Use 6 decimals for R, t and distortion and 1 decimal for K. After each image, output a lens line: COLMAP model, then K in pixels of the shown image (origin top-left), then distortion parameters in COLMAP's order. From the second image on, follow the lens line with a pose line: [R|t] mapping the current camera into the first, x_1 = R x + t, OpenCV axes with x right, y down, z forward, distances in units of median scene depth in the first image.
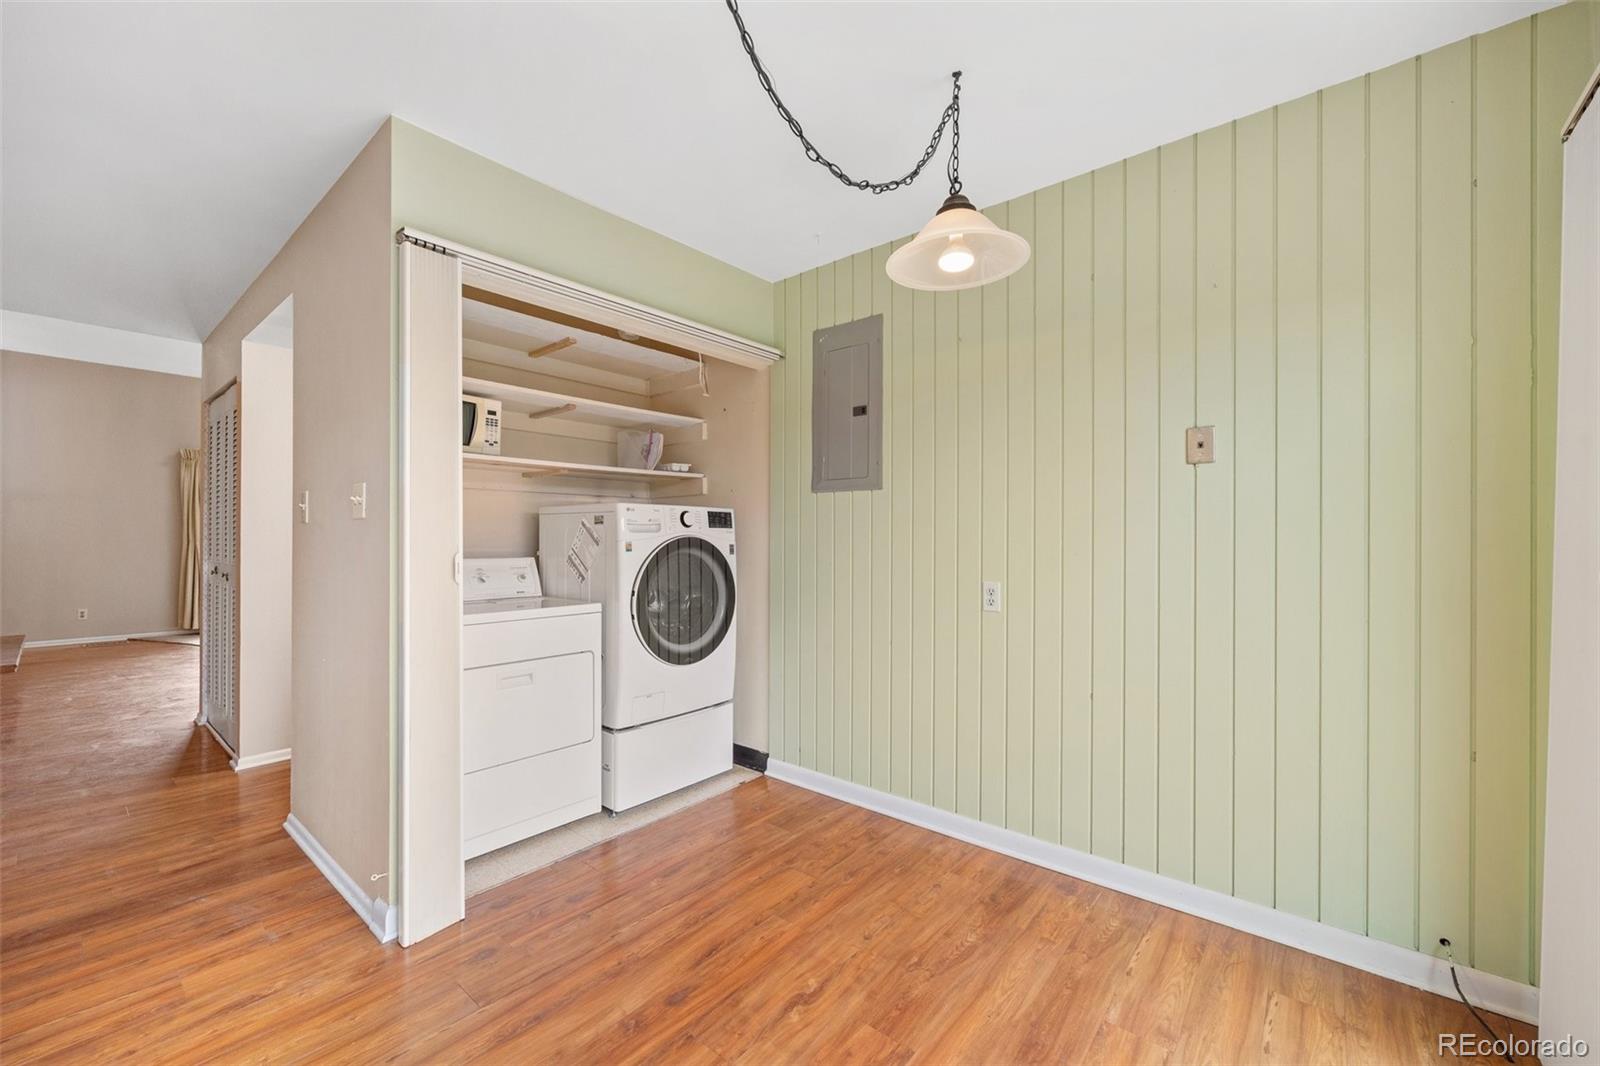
lens RADIAL K [[628.6, 0, 800.6], [0, 628.6, 541.8], [0, 0, 1]] dist [-0.002673, -0.000914]
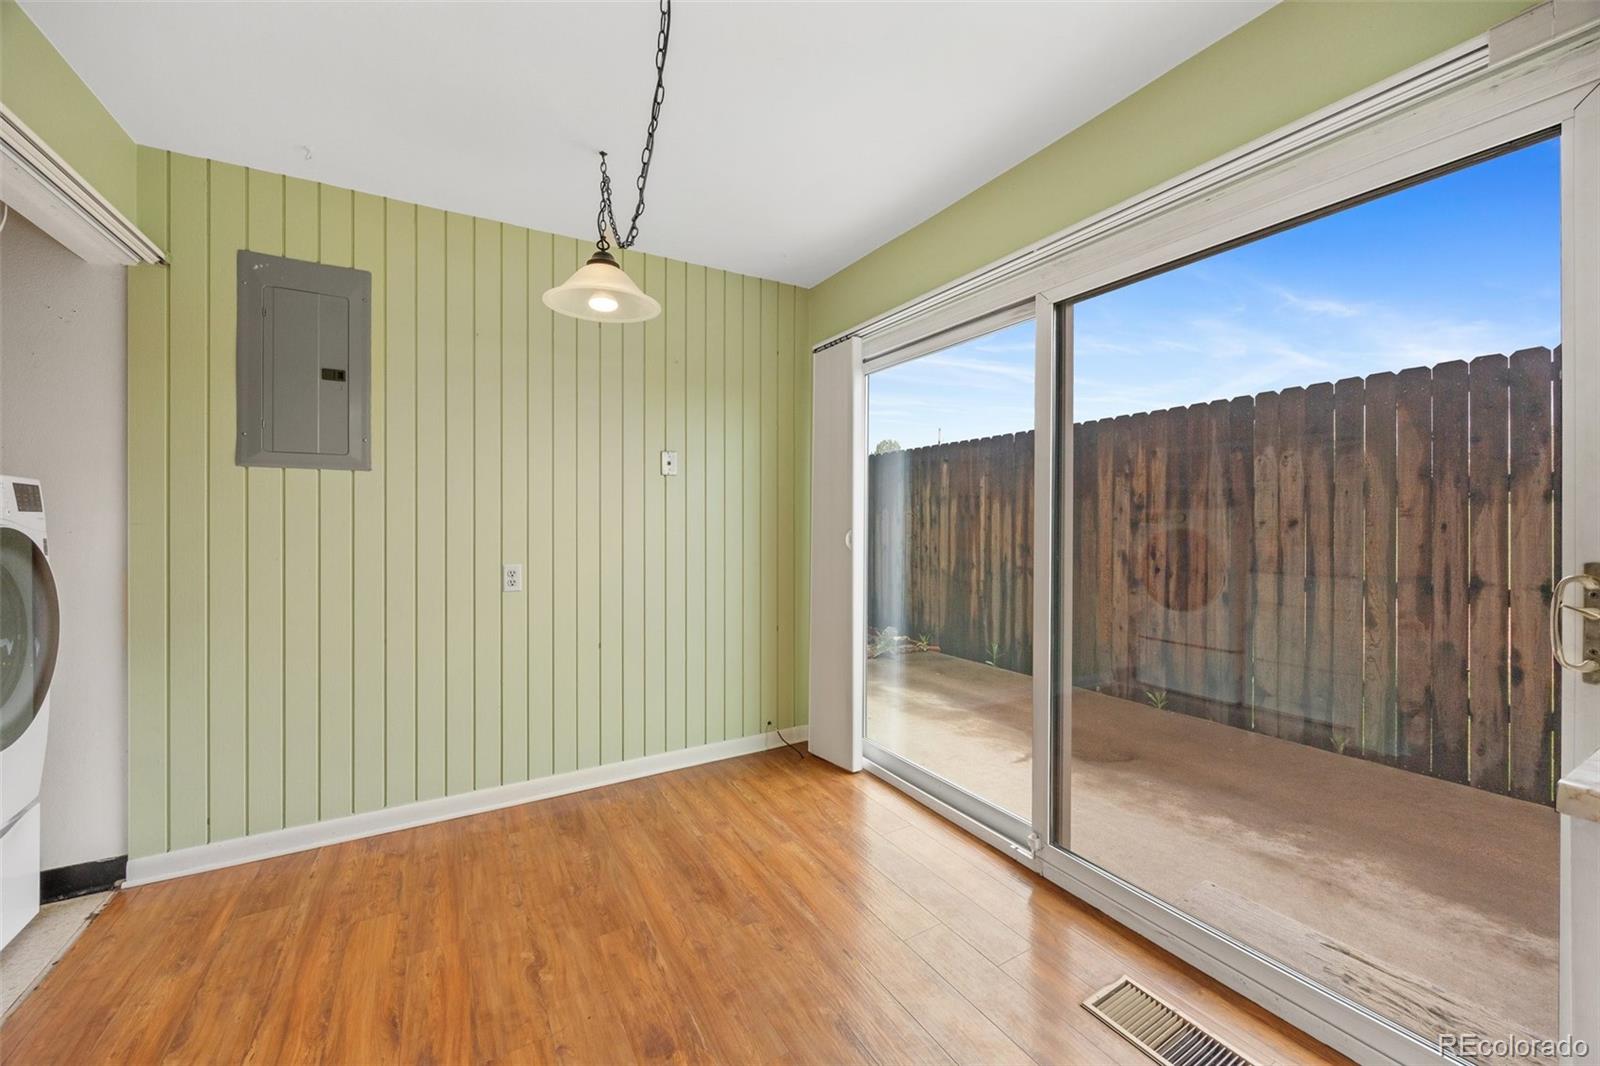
lens RADIAL K [[628.6, 0, 791.9], [0, 628.6, 523.2], [0, 0, 1]] dist [-0.002673, -0.000914]
pose [[0.334854, -0.006597, 0.942247, -0.621500], [0.008643, 0.999955, 0.003929, -0.009469], [-0.942230, 0.006828, 0.334896, 0.178354]]
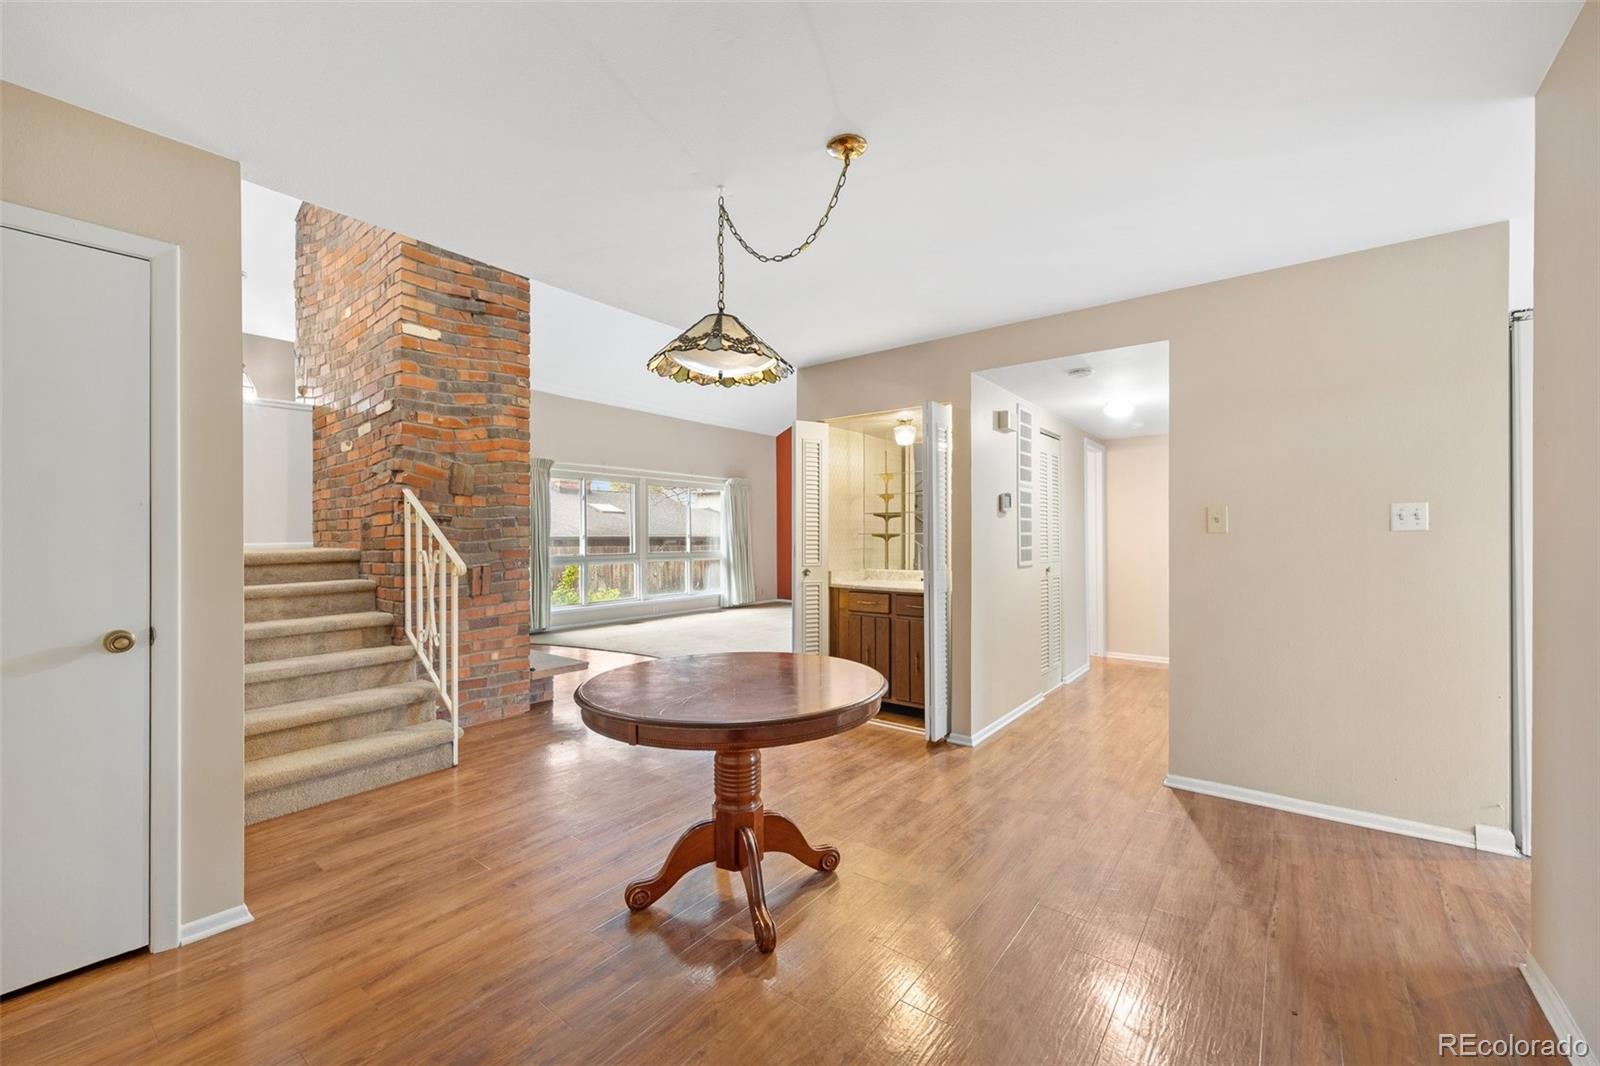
lens RADIAL K [[628.6, 0, 797.6], [0, 628.6, 540.5], [0, 0, 1]] dist [-0.002673, -0.000914]
pose [[0.998898, -0.007268, 0.046377, -1.880080], [0.007392, 0.999970, -0.002501, -0.016364], [-0.046358, 0.002841, 0.998921, -0.193998]]
